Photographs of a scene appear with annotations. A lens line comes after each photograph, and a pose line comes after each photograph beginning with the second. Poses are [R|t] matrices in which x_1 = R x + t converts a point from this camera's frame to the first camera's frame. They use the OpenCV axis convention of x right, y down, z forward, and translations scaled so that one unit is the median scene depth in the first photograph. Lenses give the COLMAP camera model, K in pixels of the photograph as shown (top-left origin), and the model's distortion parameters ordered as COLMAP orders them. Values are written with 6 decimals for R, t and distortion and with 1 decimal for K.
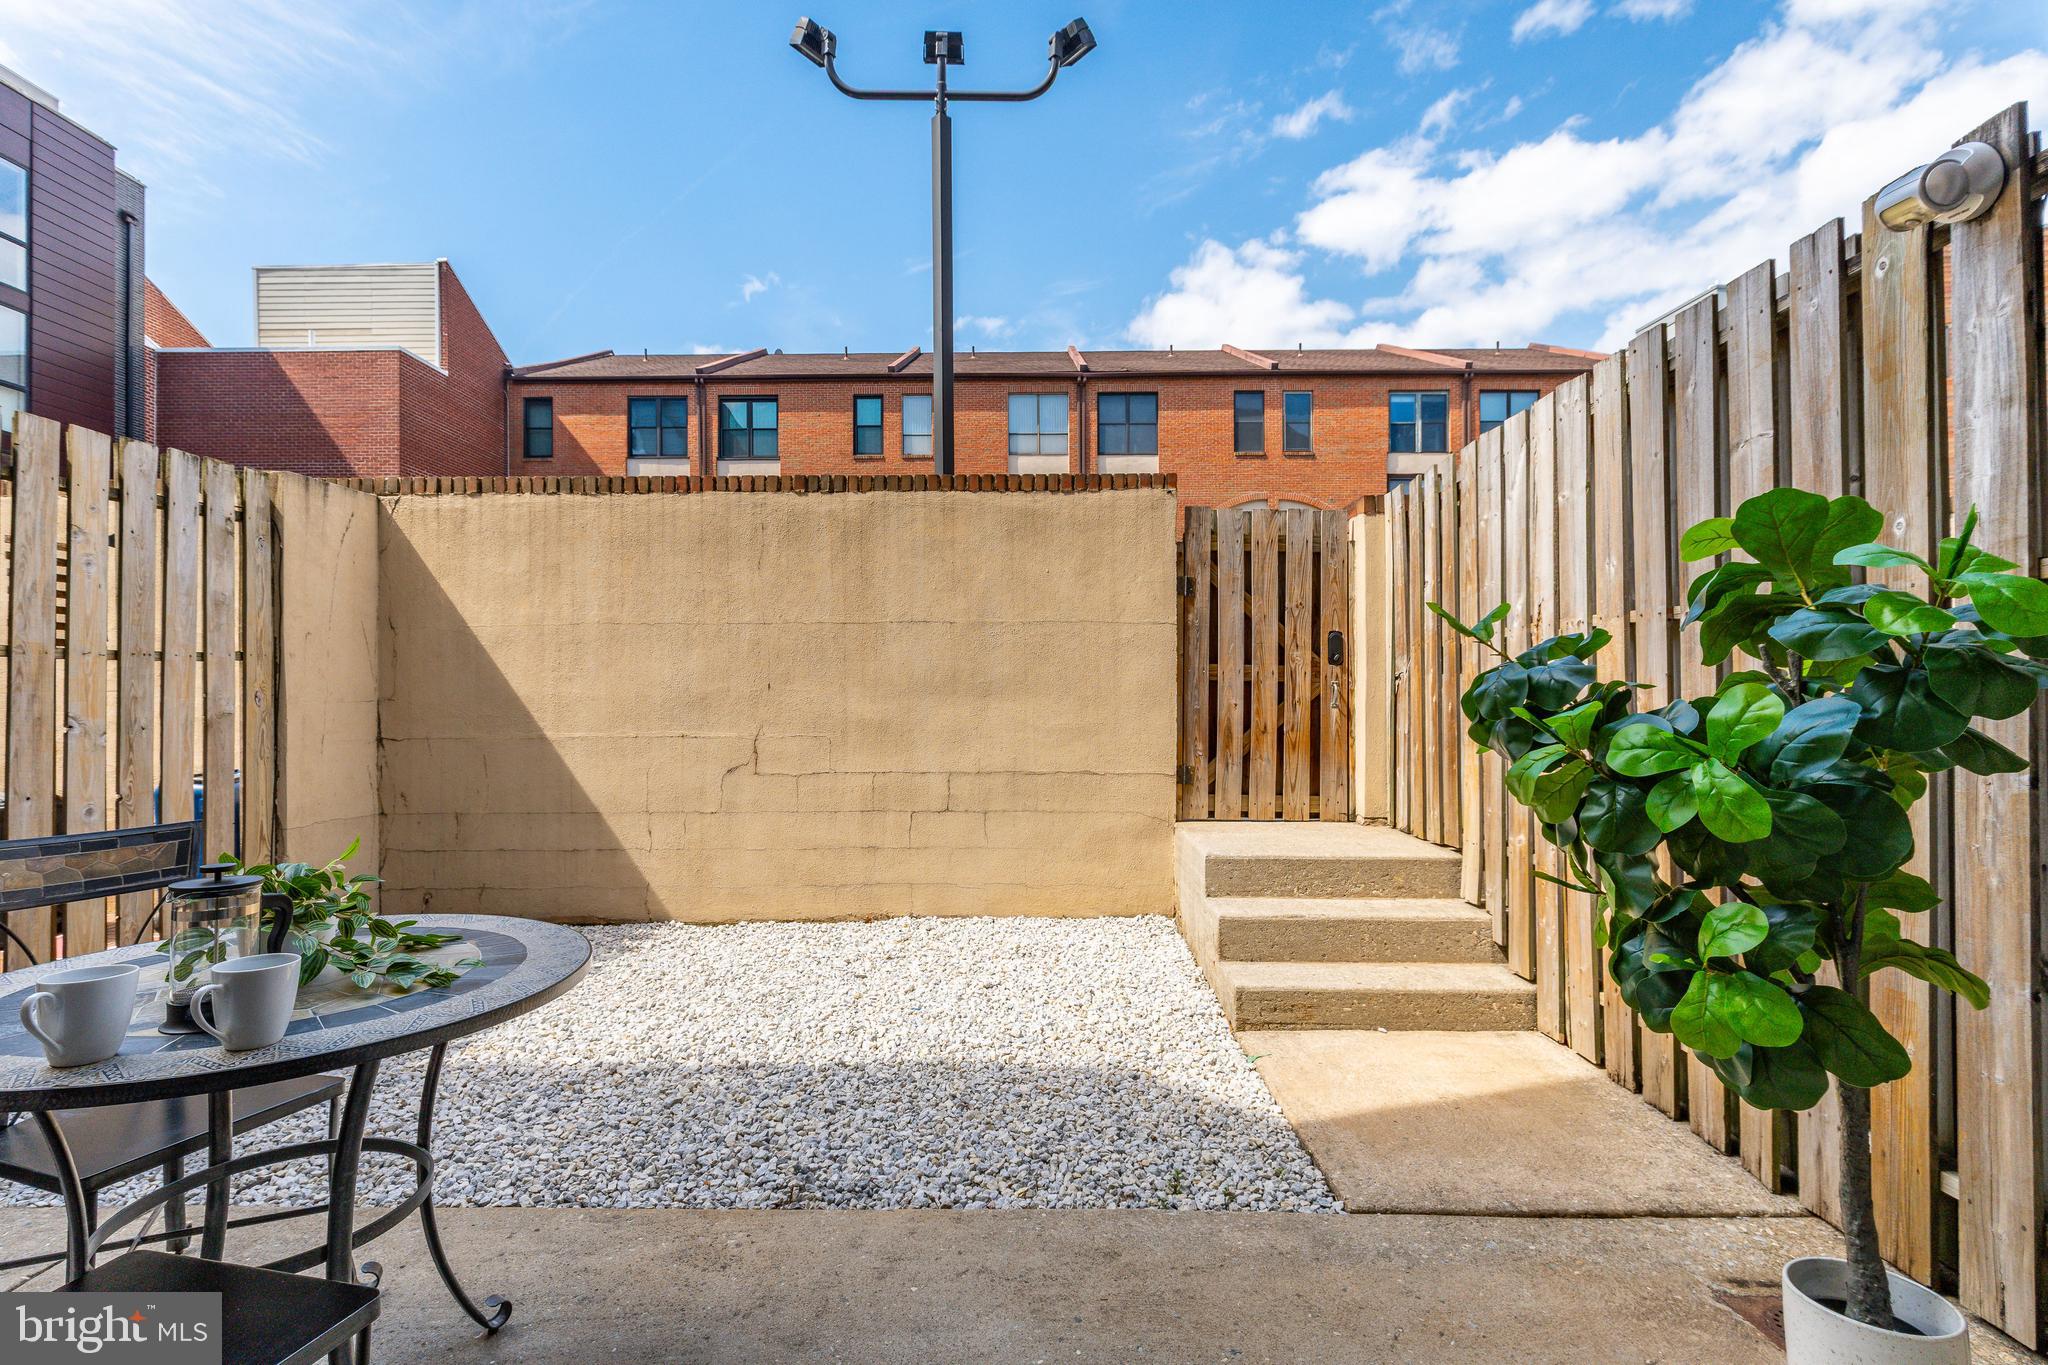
lens RADIAL K [[913.8, 0, 1019.6], [0, 913.8, 686.1], [0, 0, 1]] dist [0.003038, -0.000094]
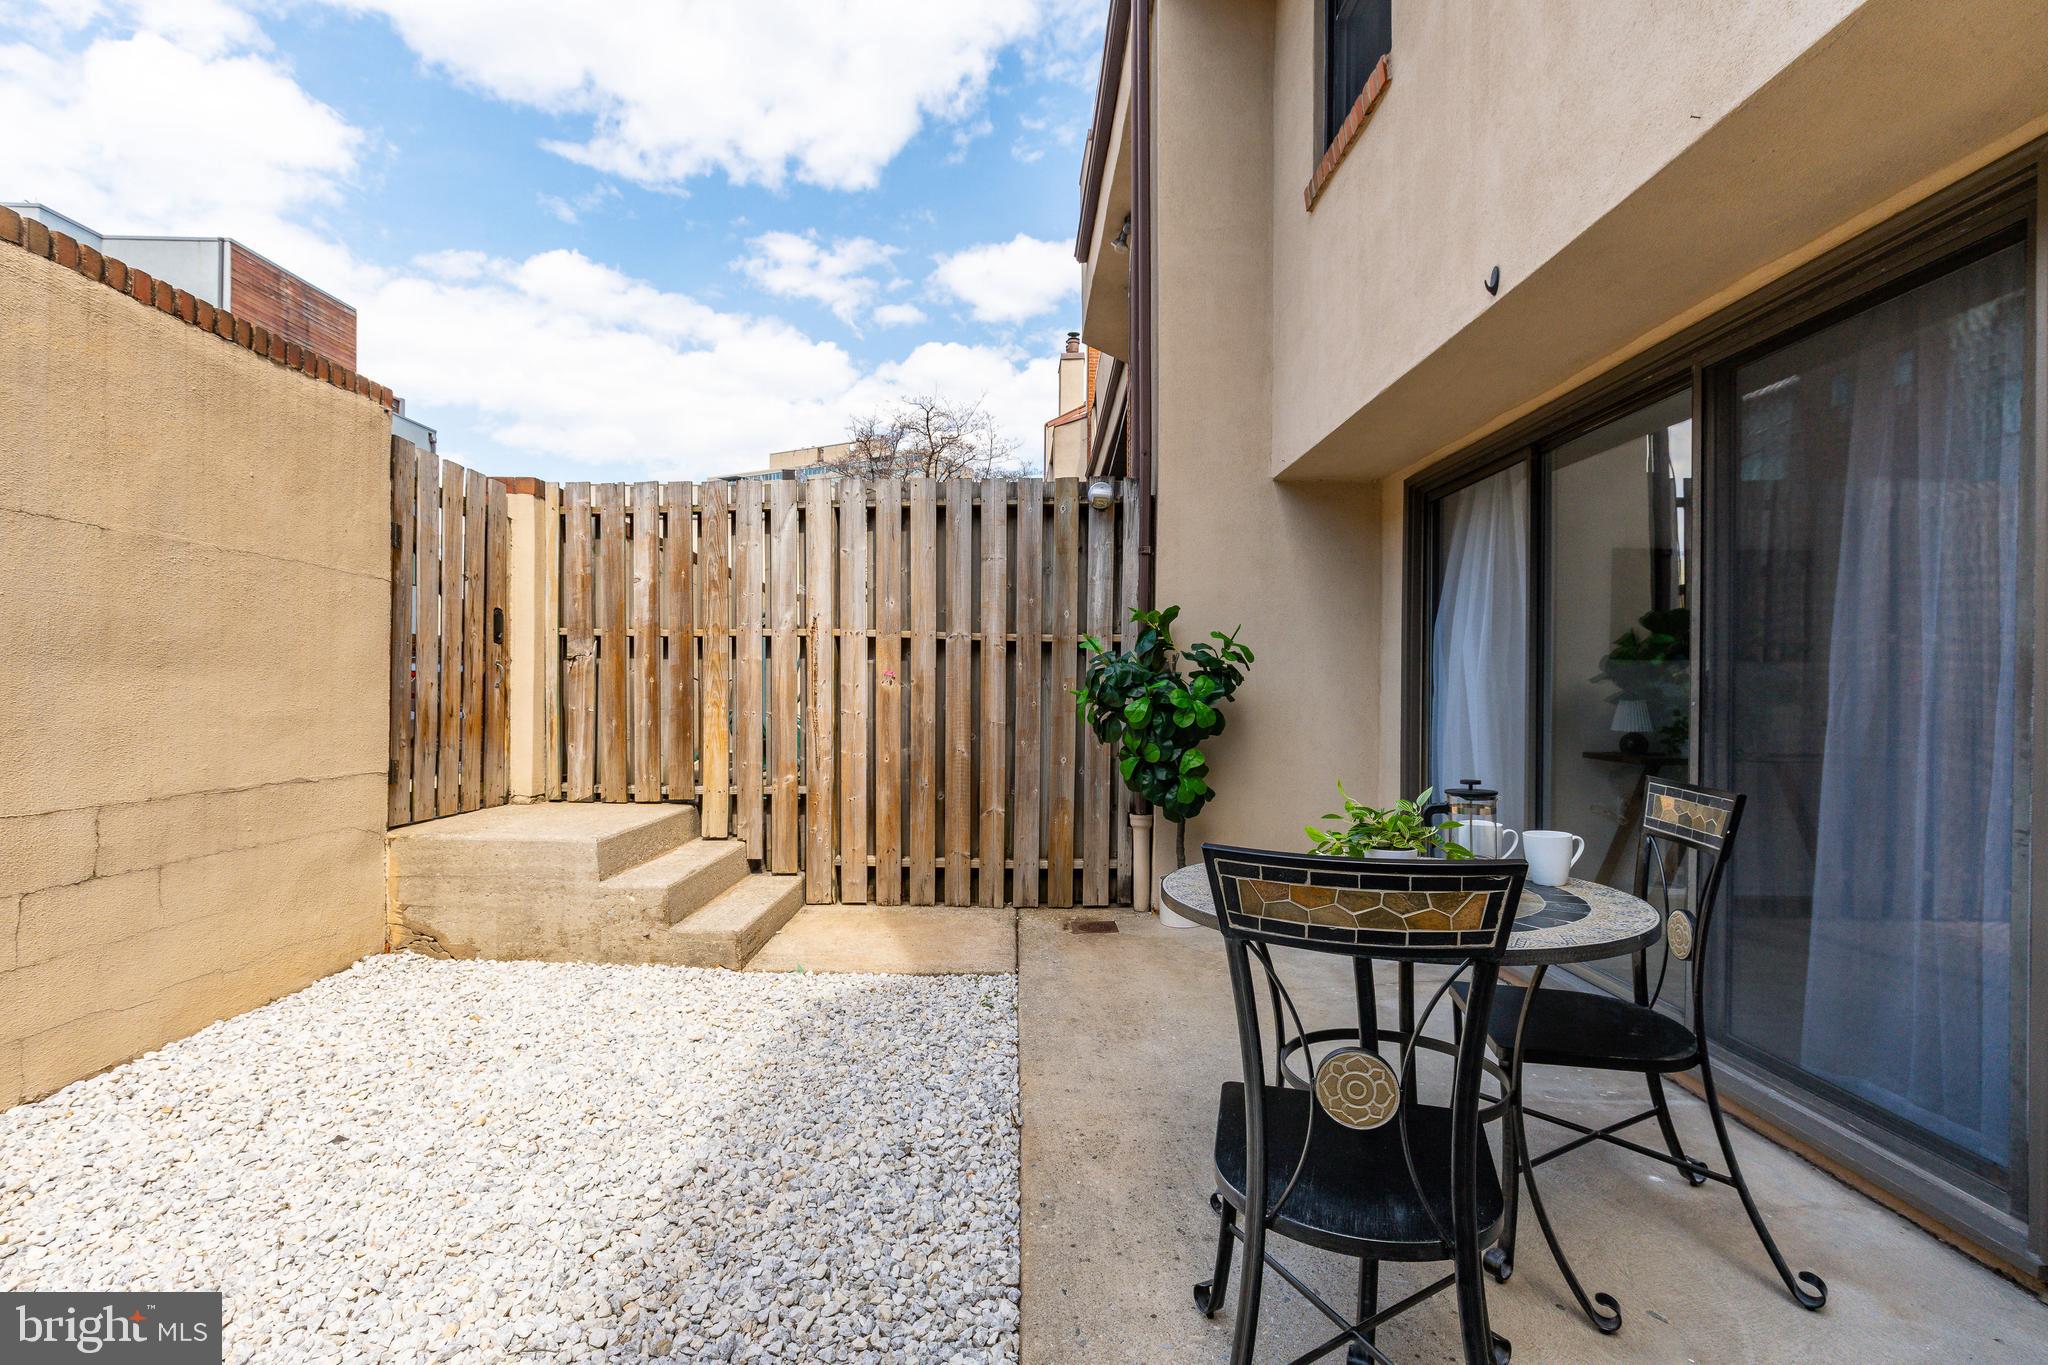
lens RADIAL K [[913.8, 0, 1018.8], [0, 913.8, 691.1], [0, 0, 1]] dist [0.003038, -0.000094]
pose [[-0.017005, -0.001625, 0.999854, -0.626694], [-0.019838, 0.999802, 0.001287, 0.014927], [-0.999659, -0.019814, -0.017034, 0.468236]]
